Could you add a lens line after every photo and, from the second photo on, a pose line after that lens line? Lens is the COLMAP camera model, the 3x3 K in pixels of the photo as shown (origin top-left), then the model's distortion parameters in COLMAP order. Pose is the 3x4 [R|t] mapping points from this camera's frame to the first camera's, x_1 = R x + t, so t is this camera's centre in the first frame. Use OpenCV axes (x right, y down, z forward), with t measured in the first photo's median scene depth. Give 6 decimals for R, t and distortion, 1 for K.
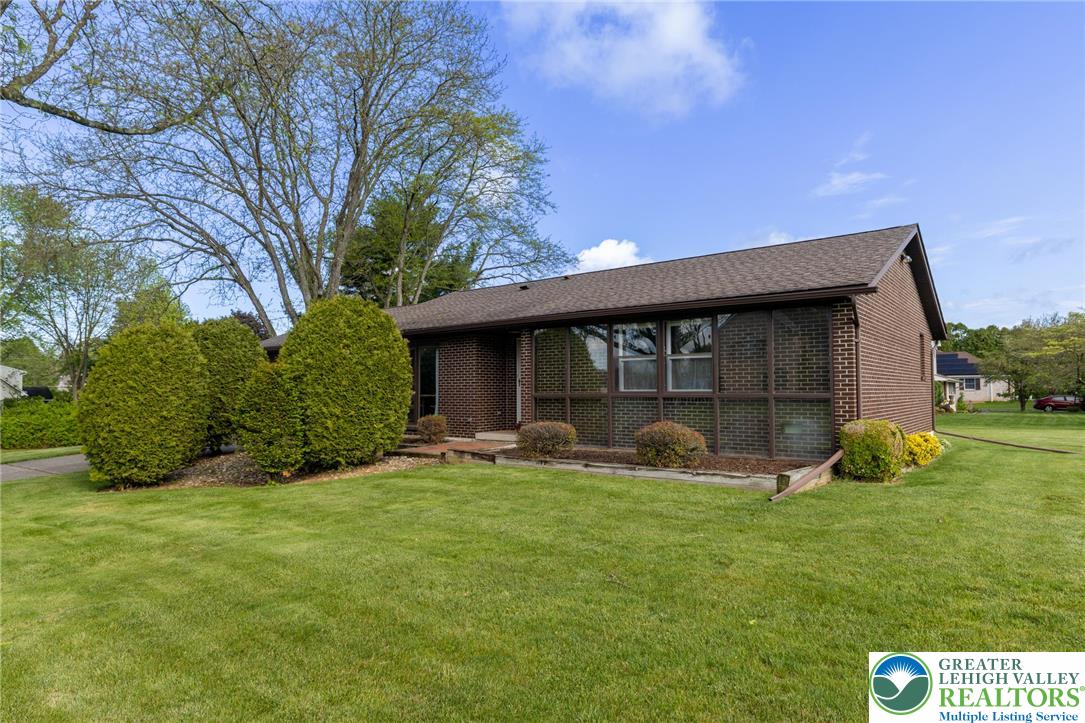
lens RADIAL K [[617.4, 0, 549.3], [0, 617.4, 364.7], [0, 0, 1]] dist [-0.000023, -0.000779]
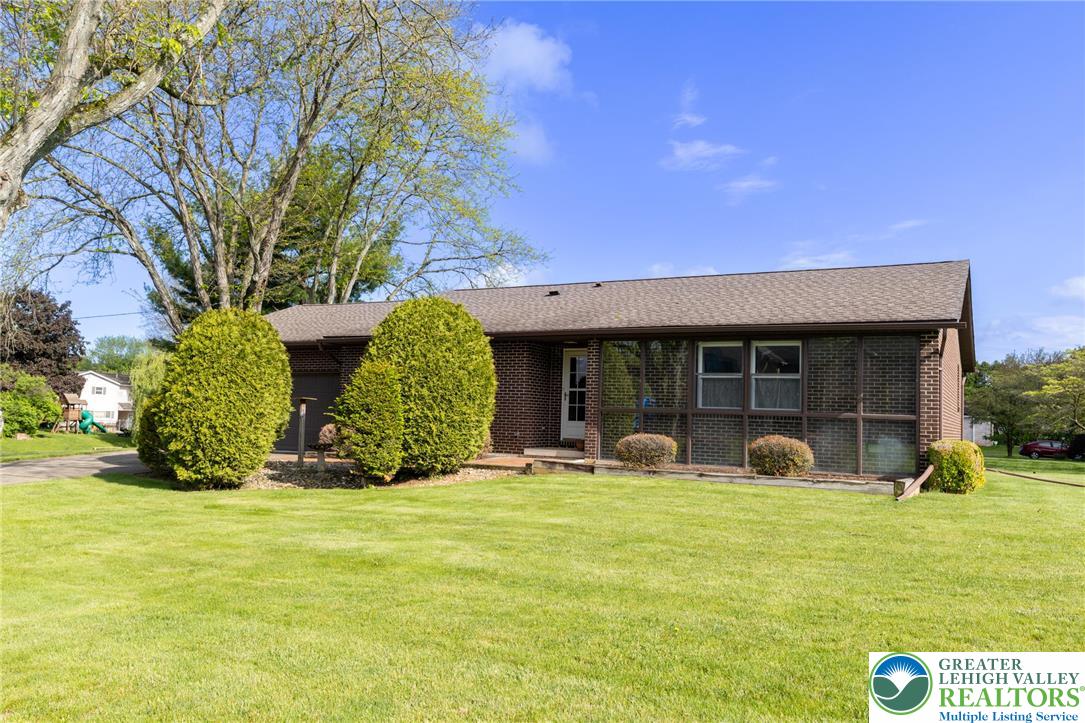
lens RADIAL K [[828.2, 0, 542.5], [0, 828.2, 361.5], [0, 0, 1]] dist [-0.001975, -0.000508]
pose [[0.986185, 0.049854, 0.157965, -0.388969], [-0.045463, 0.998476, -0.031292, 0.023286], [-0.159285, 0.023679, 0.986949, -0.313626]]
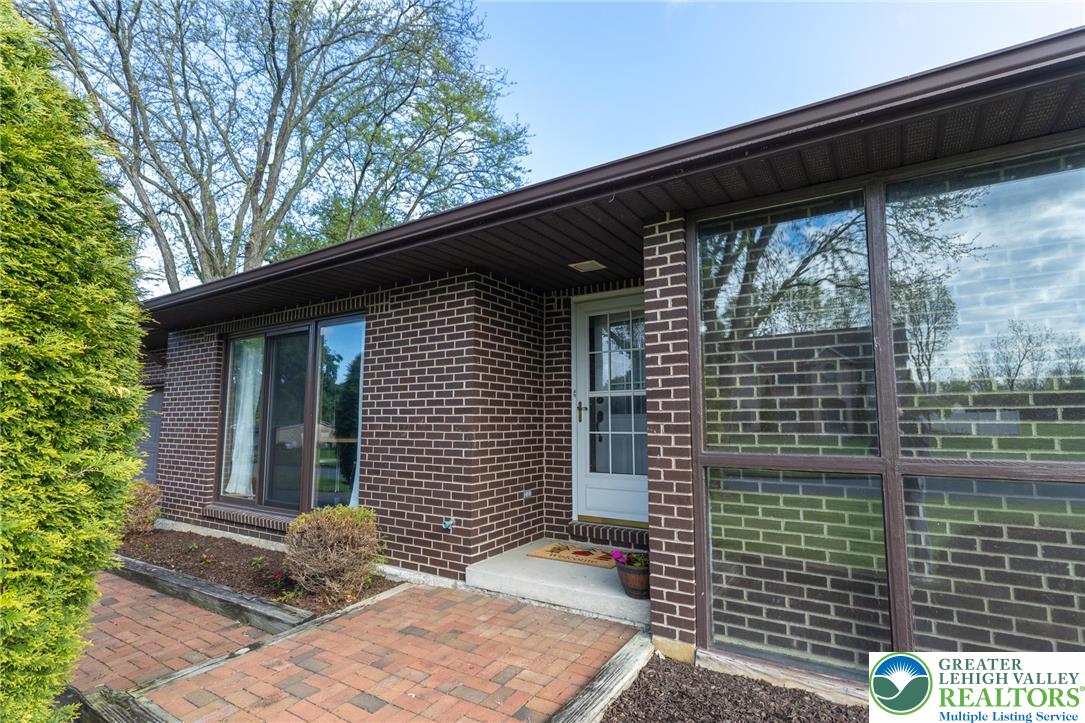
lens RADIAL K [[506.2, 0, 540.6], [0, 506.2, 364.6], [0, 0, 1]] dist [-0.001830, -0.000089]
pose [[0.995300, 0.016546, 0.095420, -0.142685], [-0.009826, 0.997466, -0.070466, 0.030275], [-0.096344, 0.069197, 0.992940, 0.946498]]
